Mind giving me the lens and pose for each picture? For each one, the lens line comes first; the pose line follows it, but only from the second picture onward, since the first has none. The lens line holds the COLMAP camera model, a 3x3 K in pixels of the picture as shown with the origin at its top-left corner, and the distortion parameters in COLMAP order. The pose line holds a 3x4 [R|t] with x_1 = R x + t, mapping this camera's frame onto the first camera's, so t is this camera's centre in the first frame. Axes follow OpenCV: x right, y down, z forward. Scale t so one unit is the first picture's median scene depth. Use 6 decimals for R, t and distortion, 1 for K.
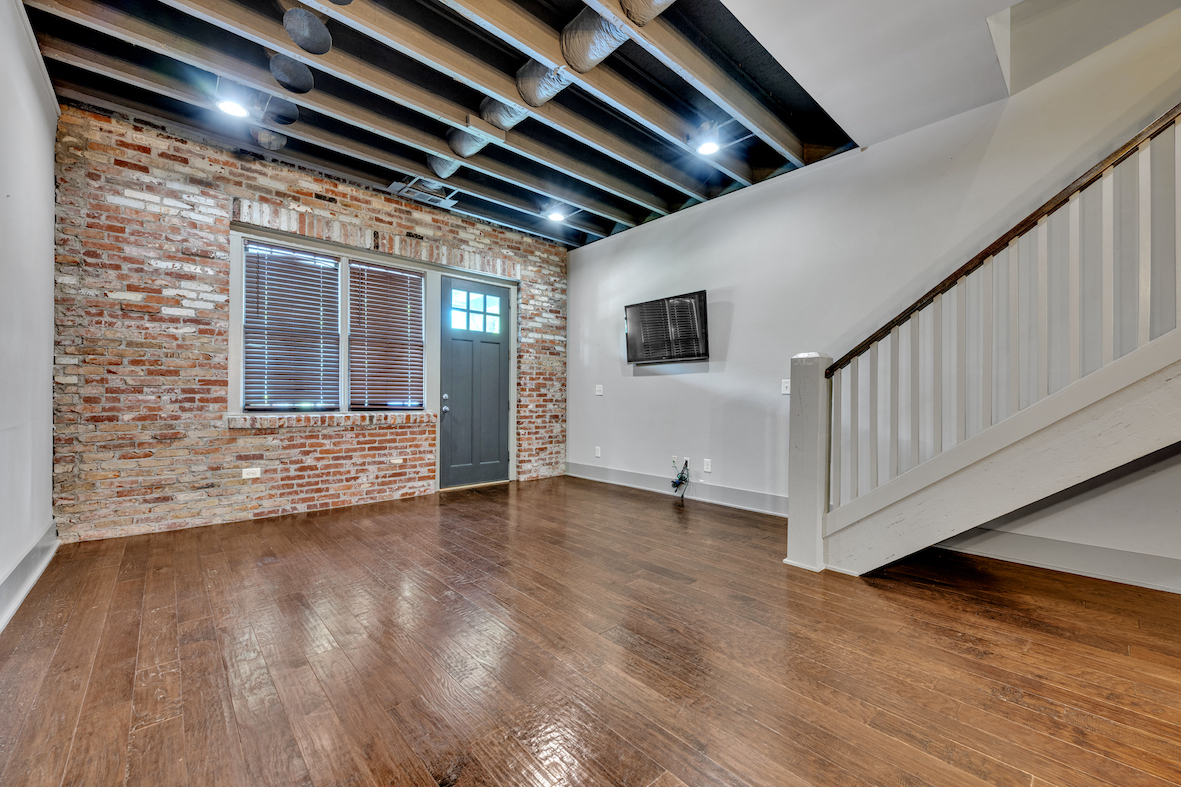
lens RADIAL K [[463.4, 0, 587.0], [0, 463.4, 398.0], [0, 0, 1]] dist [-0.002058, 0.000430]
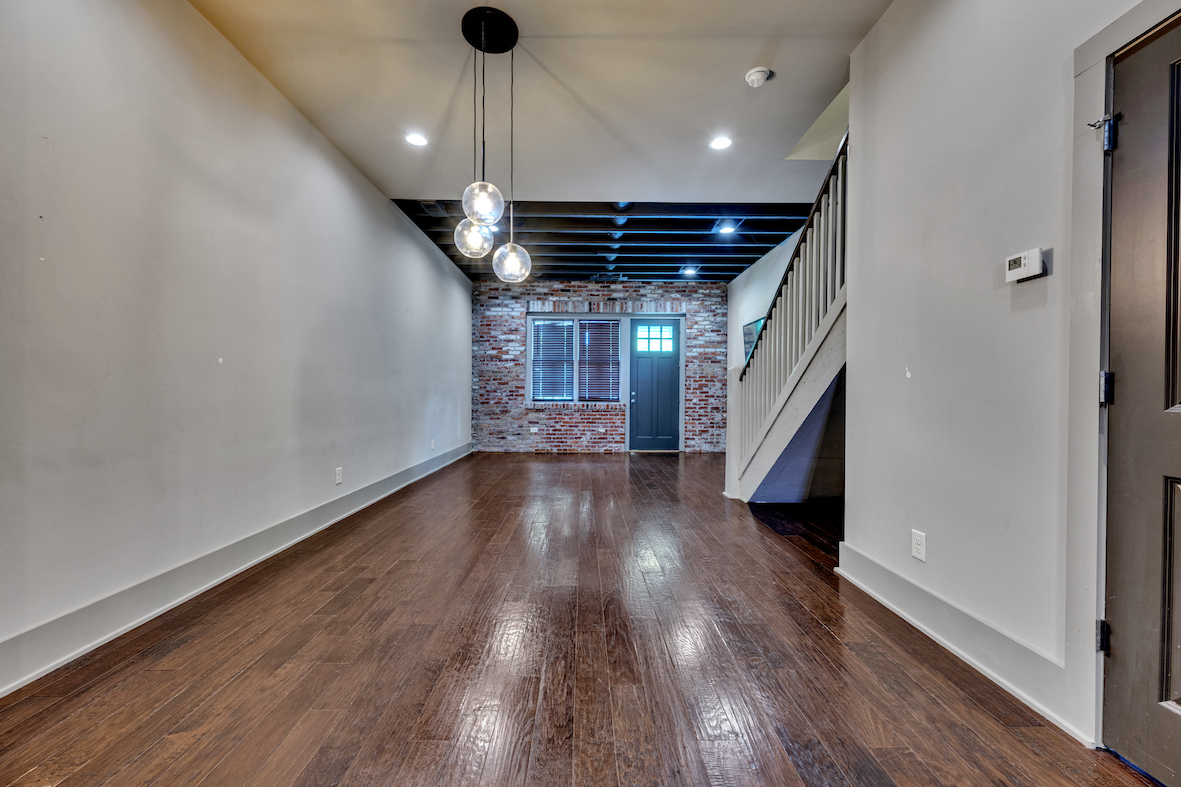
lens RADIAL K [[463.4, 0, 591.2], [0, 463.4, 396.1], [0, 0, 1]] dist [-0.002058, 0.000430]
pose [[0.746079, 0.004517, -0.665842, 0.738634], [-0.000620, 0.999981, 0.006090, -0.004266], [0.665857, -0.004131, 0.746068, -0.337953]]
